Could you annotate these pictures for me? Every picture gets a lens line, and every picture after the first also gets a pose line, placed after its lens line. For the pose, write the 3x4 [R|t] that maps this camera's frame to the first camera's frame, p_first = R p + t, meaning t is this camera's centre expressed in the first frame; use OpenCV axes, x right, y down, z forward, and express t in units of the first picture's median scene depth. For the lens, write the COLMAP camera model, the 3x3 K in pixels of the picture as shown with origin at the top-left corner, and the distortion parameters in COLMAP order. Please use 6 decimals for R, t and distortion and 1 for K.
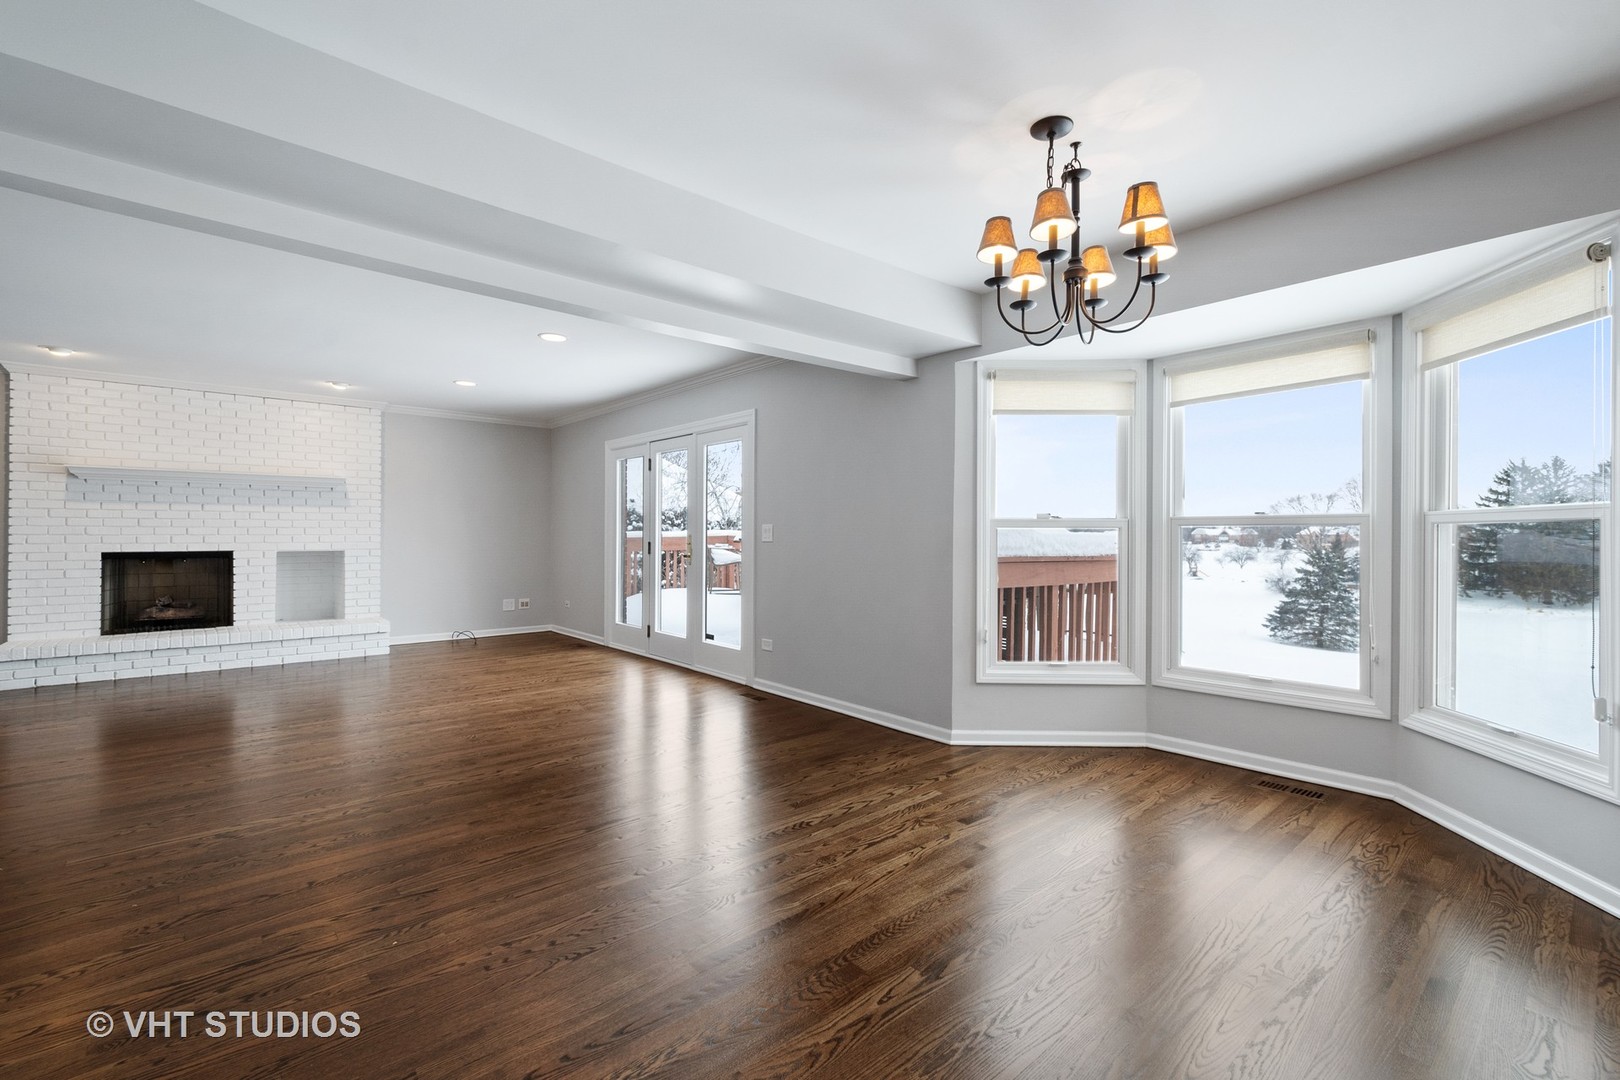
lens RADIAL K [[708.8, 0, 827.2], [0, 708.8, 537.5], [0, 0, 1]] dist [0.005728, -0.000254]
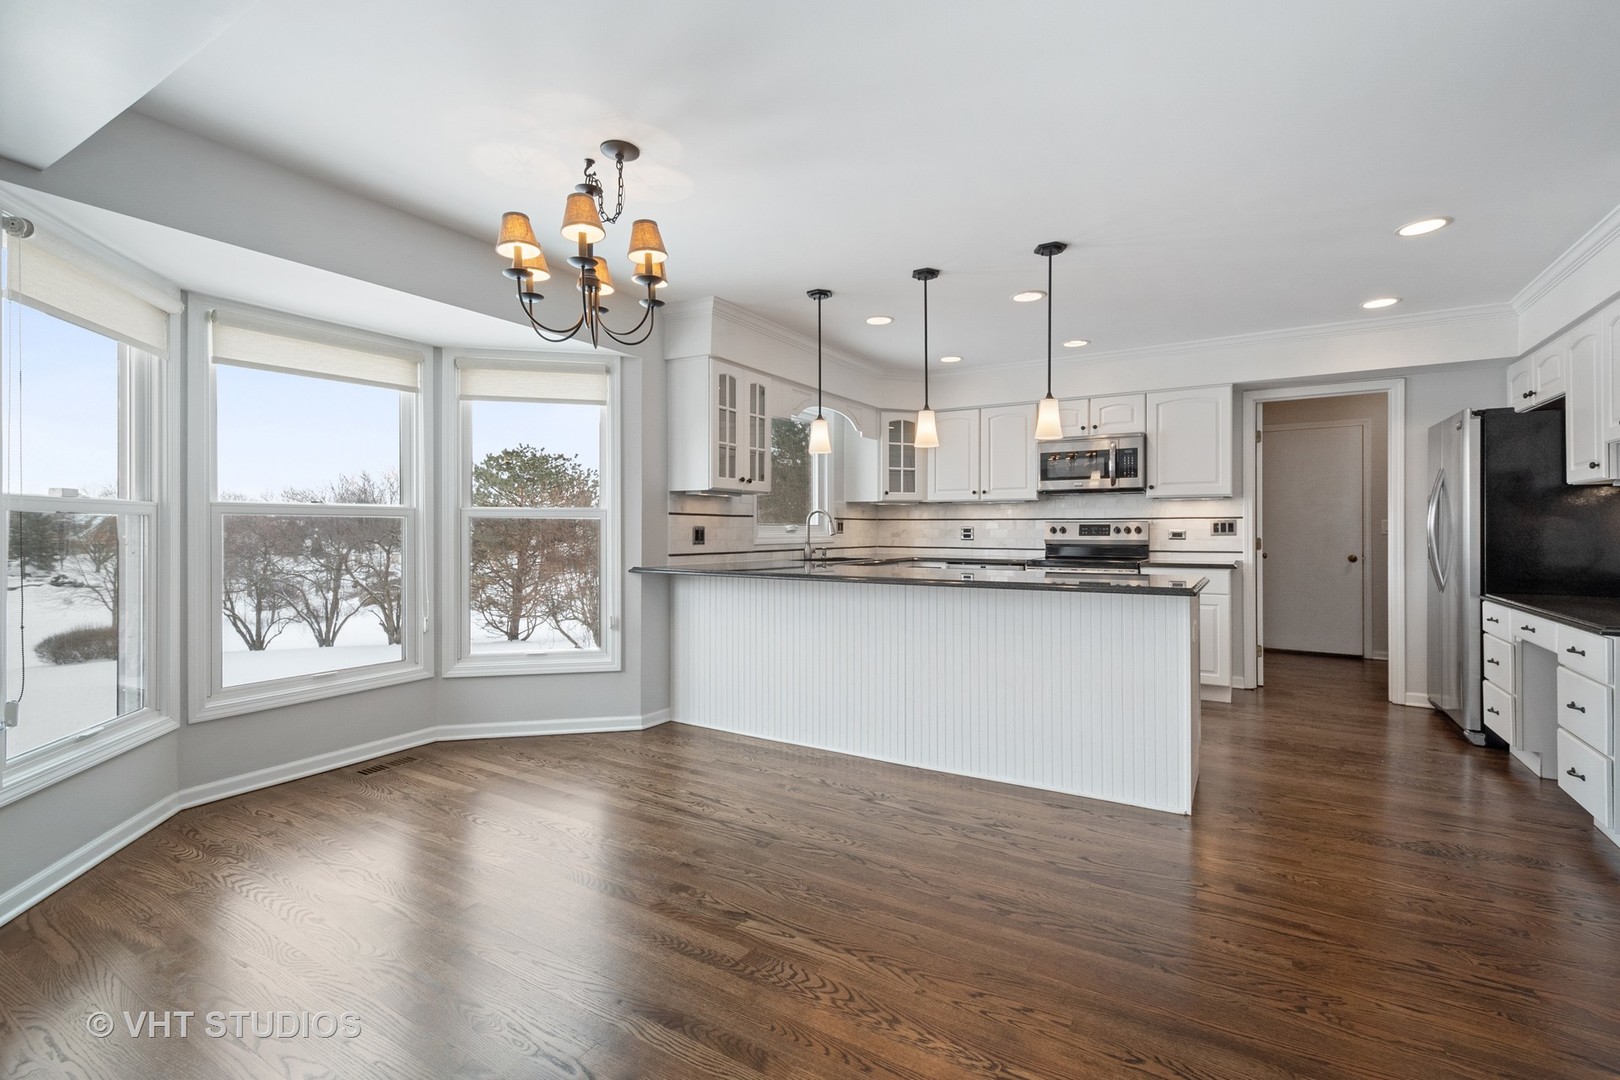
lens RADIAL K [[715.6, 0, 816.0], [0, 715.6, 531.1], [0, 0, 1]] dist [0.007613, -0.000036]
pose [[-0.292117, -0.006215, 0.956362, -0.333184], [0.001147, 0.999976, 0.006849, -0.001106], [-0.956382, 0.003098, -0.292103, 0.419132]]
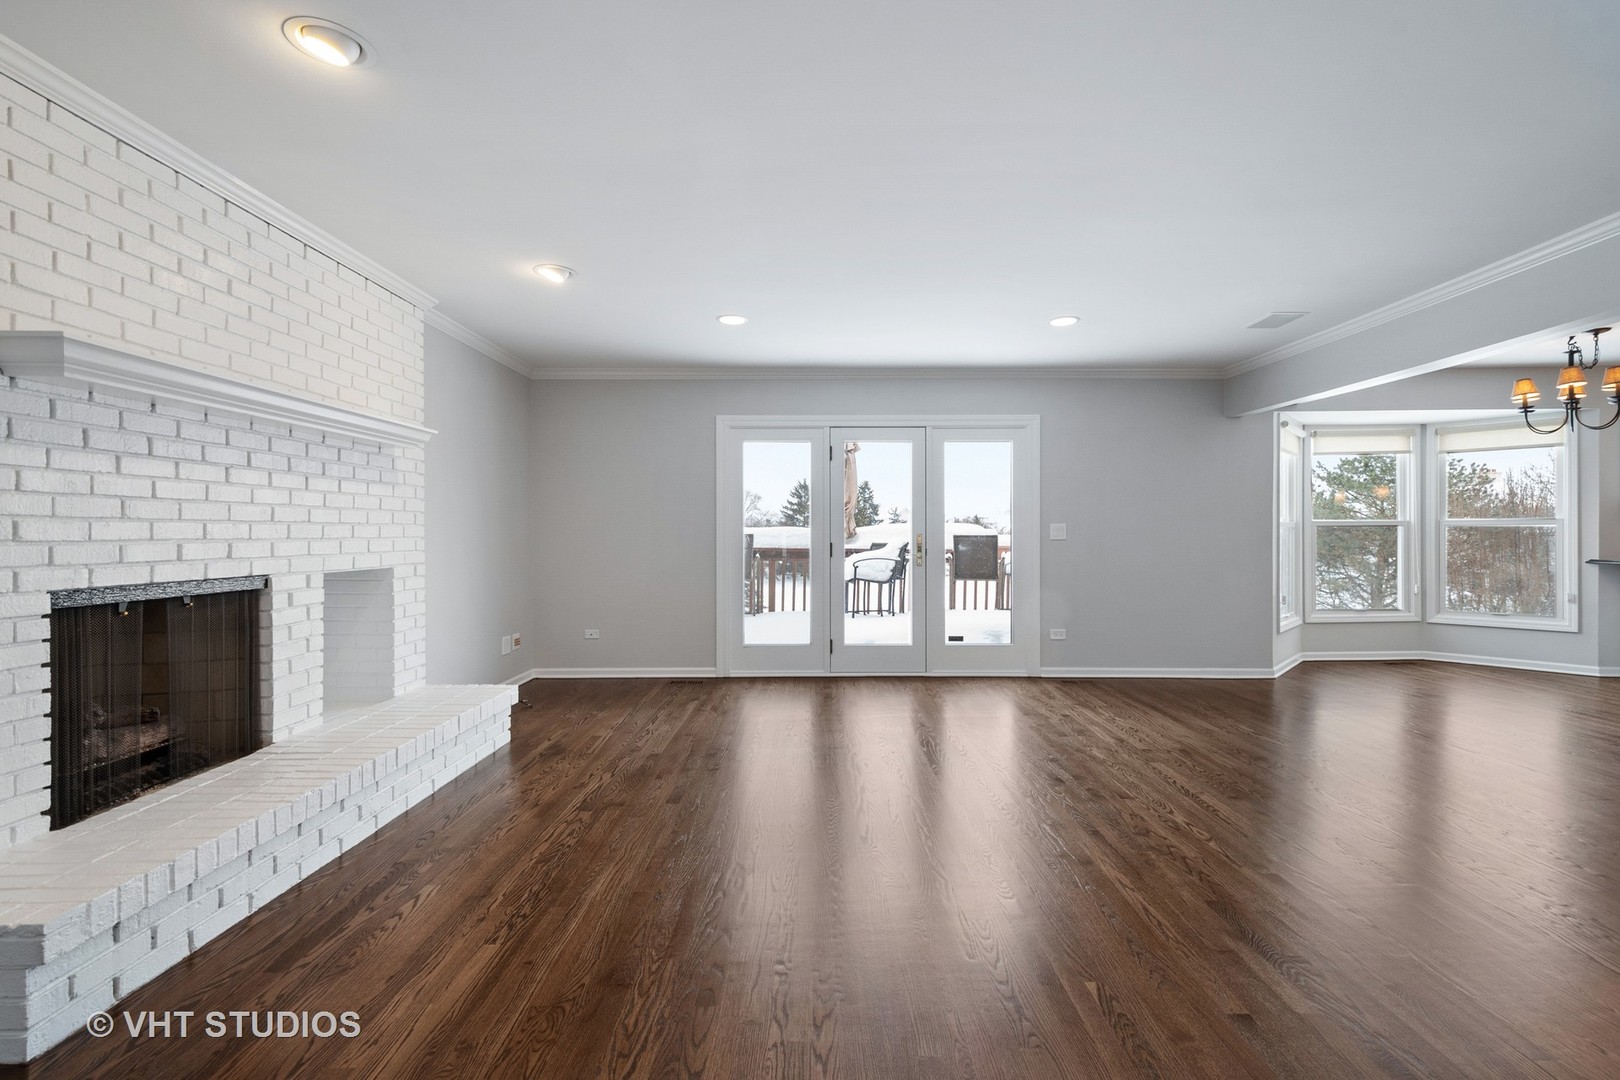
lens RADIAL K [[708.8, 0, 827.2], [0, 708.8, 537.5], [0, 0, 1]] dist [0.005728, -0.000254]
pose [[0.669569, -0.008492, 0.742701, -1.084506], [0.008946, 0.999954, 0.003368, -0.003975], [-0.742696, 0.004389, 0.669615, 0.514015]]
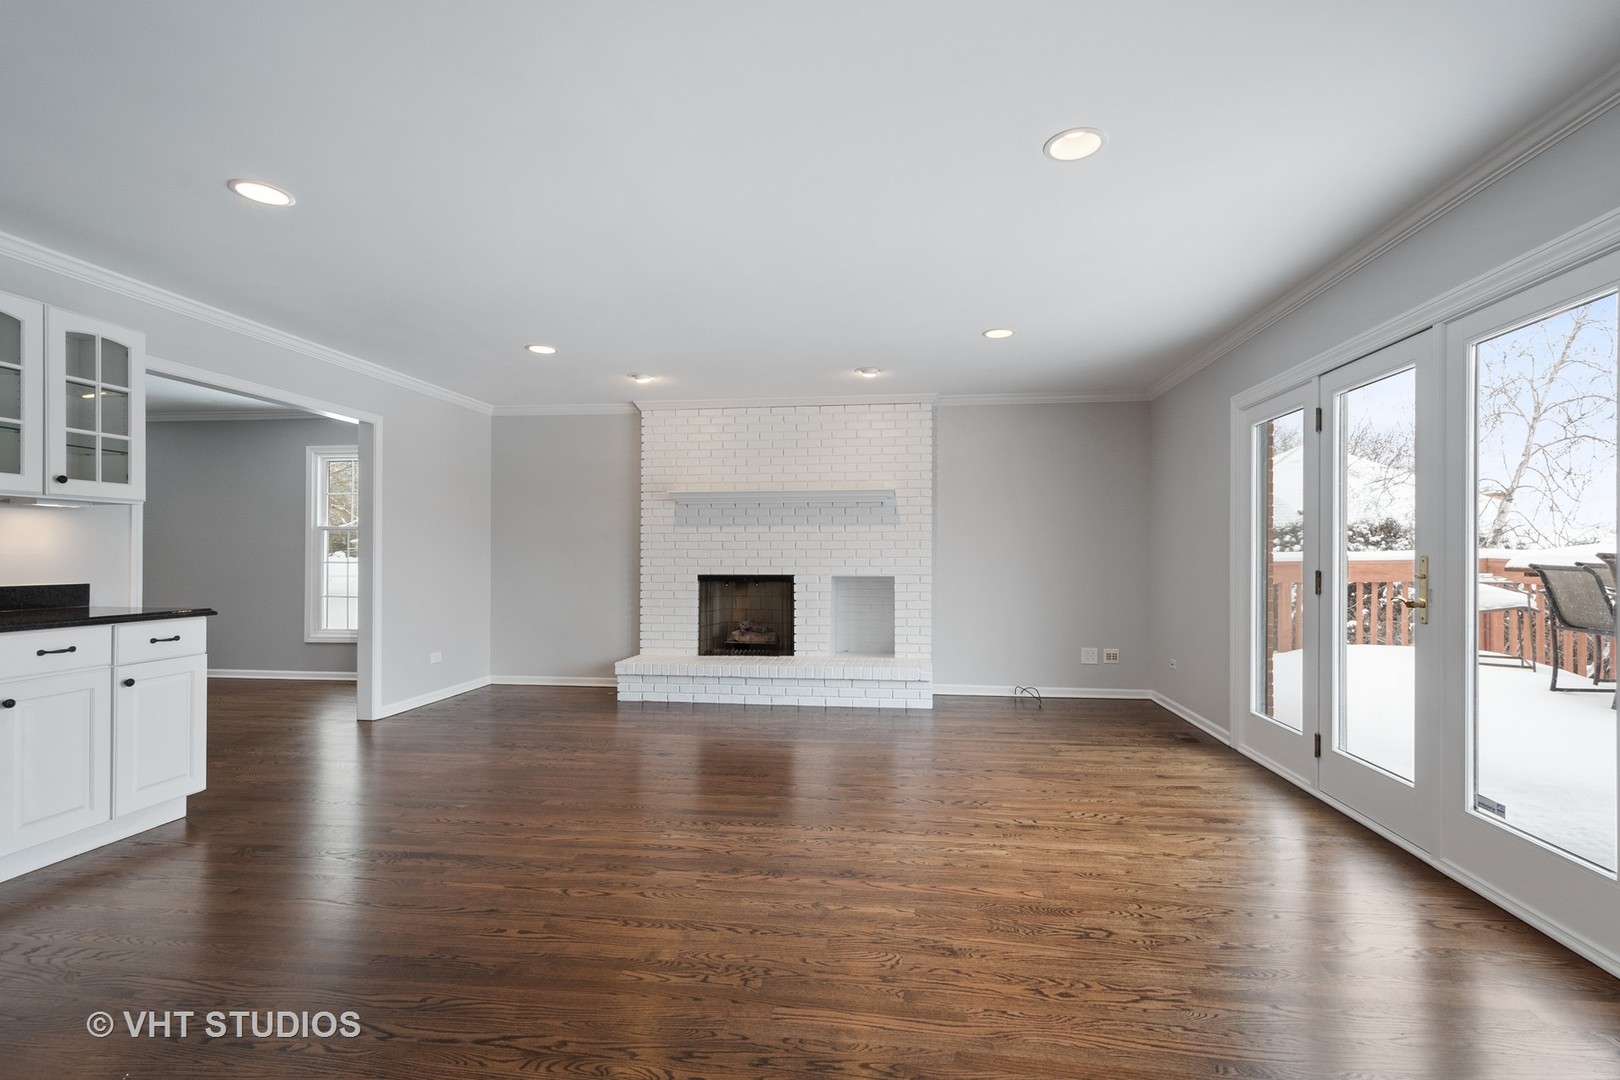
lens RADIAL K [[730.7, 0, 823.9], [0, 730.7, 554.3], [0, 0, 1]] dist [0.006922, 0.000069]
pose [[0.659652, -0.004325, -0.751559, -0.107601], [-0.001539, 0.999974, -0.007105, -0.001781], [0.751570, 0.005843, 0.659628, 0.464643]]
